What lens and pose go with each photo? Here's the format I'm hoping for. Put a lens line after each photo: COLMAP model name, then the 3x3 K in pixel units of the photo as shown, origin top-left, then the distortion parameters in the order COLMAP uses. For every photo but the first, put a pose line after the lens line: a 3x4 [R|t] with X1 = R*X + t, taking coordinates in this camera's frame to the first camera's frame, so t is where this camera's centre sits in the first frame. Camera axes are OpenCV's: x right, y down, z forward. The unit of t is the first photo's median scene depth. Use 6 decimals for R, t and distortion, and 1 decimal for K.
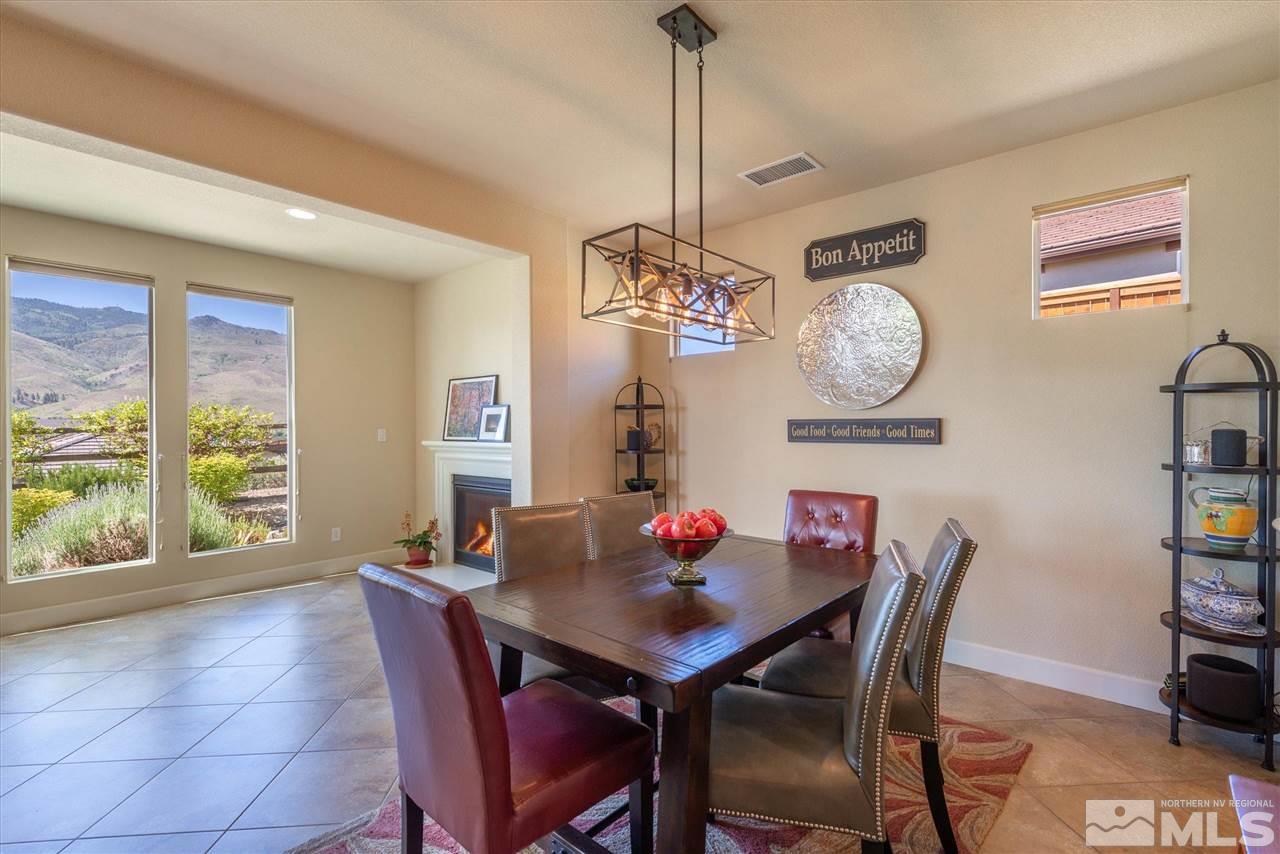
lens RADIAL K [[580.3, 0, 640.0], [0, 580.3, 427.0], [0, 0, 1]] dist [0.001159, -0.000294]
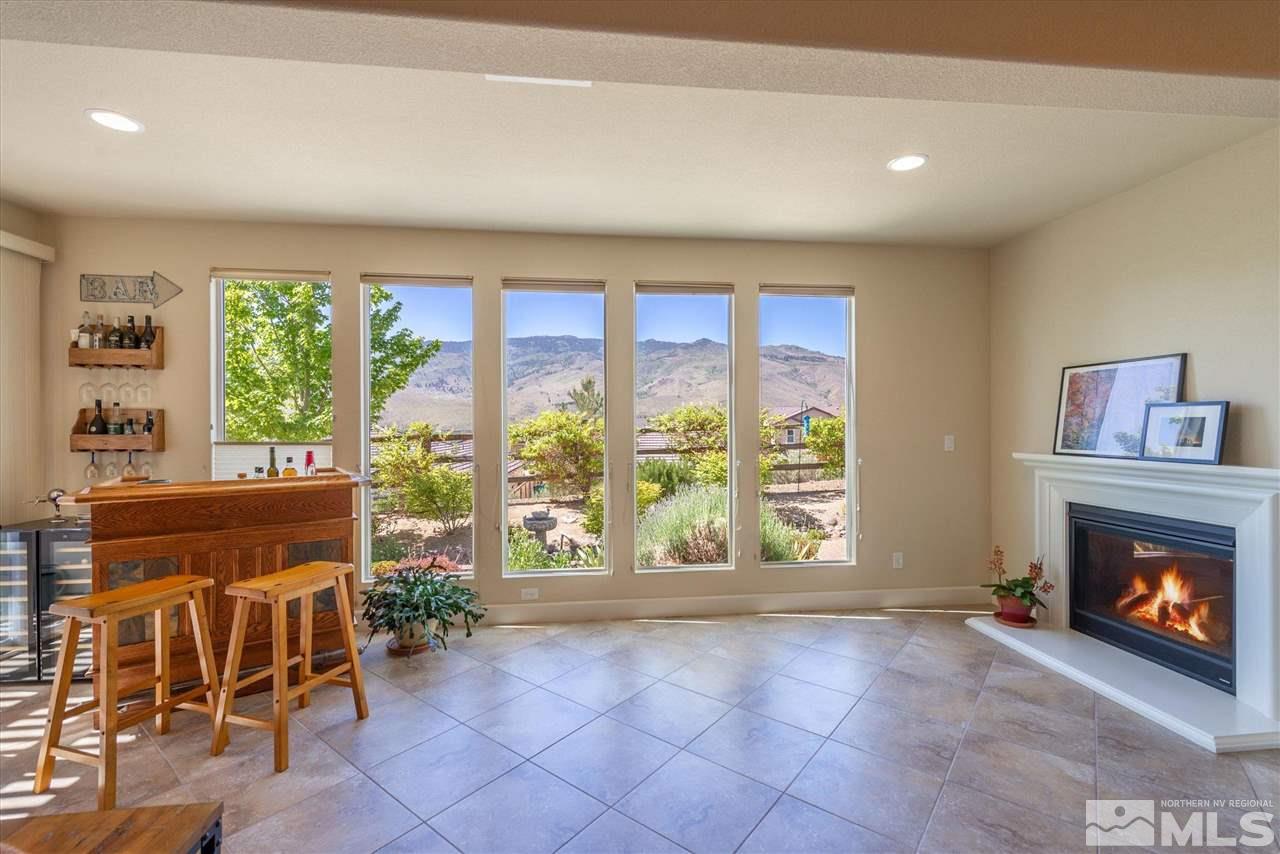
lens RADIAL K [[545.9, 0, 643.2], [0, 545.9, 426.6], [0, 0, 1]] dist [0.003578, -0.000109]
pose [[0.733354, 0.004242, -0.679834, -0.252363], [0.000001, 0.999981, 0.006241, -0.014352], [0.679847, -0.004578, 0.733340, 0.165136]]
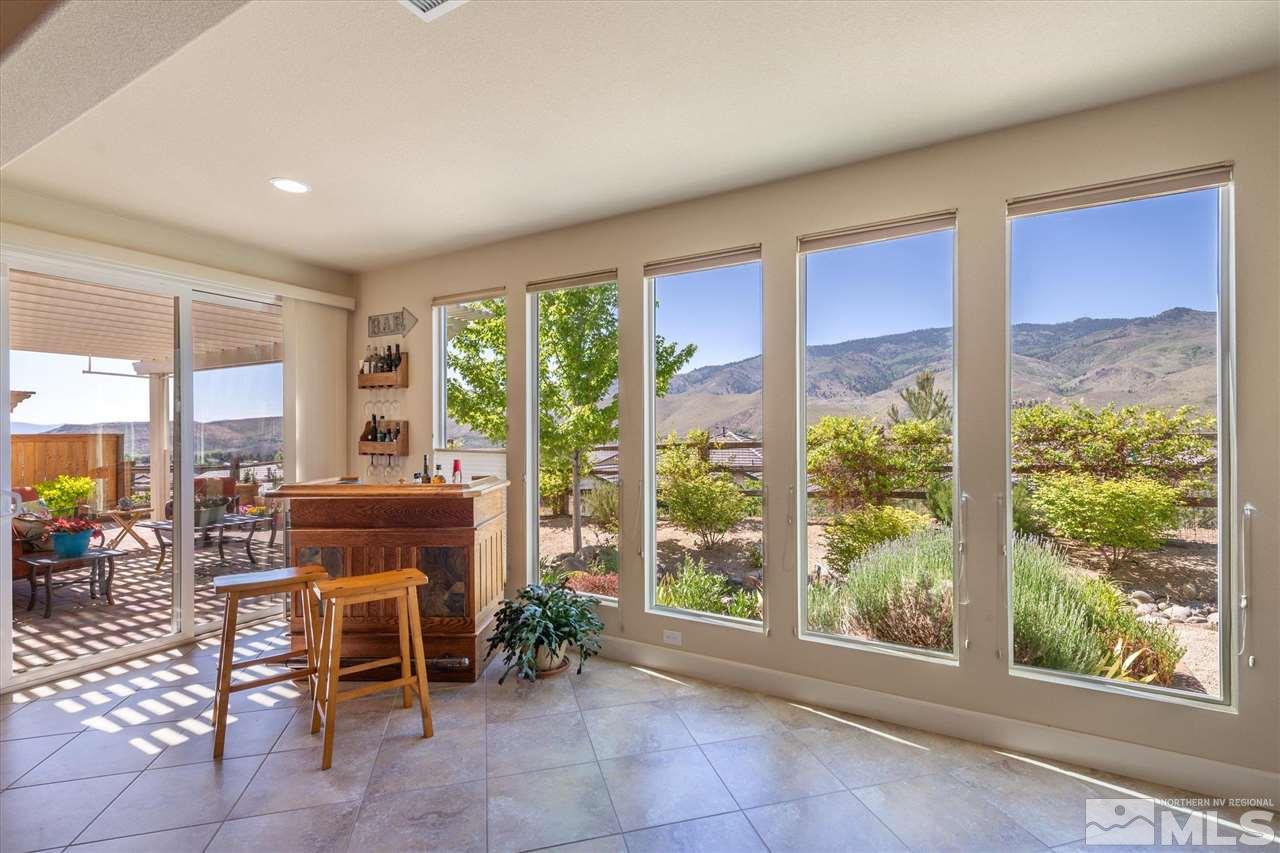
lens RADIAL K [[574.2, 0, 660.9], [0, 574.2, 430.4], [0, 0, 1]] dist [0.009760, -0.000219]
pose [[0.199107, 0.000533, -0.979978, -0.235260], [0.003040, 0.999995, 0.001162, -0.017335], [0.979973, -0.003210, 0.199105, 0.455015]]
